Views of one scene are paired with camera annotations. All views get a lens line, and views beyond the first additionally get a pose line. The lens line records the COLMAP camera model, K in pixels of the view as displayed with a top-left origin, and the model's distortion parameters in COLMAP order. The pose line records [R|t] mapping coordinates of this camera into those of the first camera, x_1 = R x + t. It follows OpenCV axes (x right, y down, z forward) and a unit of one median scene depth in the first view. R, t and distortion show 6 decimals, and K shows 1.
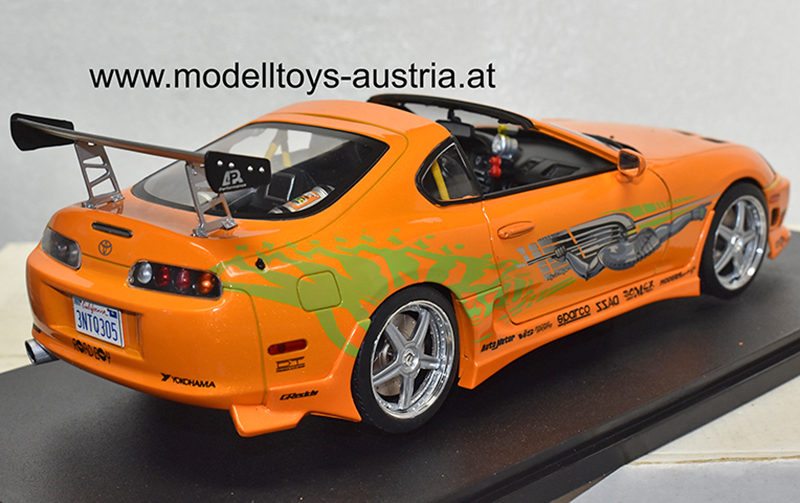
lens RADIAL K [[1520.1, 0, 400.0], [0, 1520.1, 251.5], [0, 0, 1]] dist [0.012681, 0.002222]
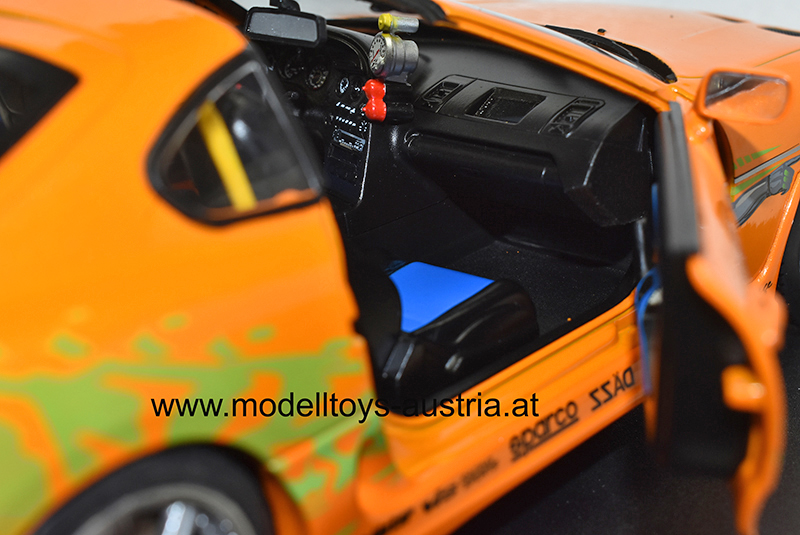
lens RADIAL K [[1400.4, 0, 400.0], [0, 1400.4, 267.5], [0, 0, 1]] dist [0.008717, -0.039848]
pose [[0.998844, -0.032644, 0.035286, 0.055880], [0.028928, 0.994452, 0.101137, -0.049903], [-0.038392, -0.099999, 0.994247, 0.570990]]
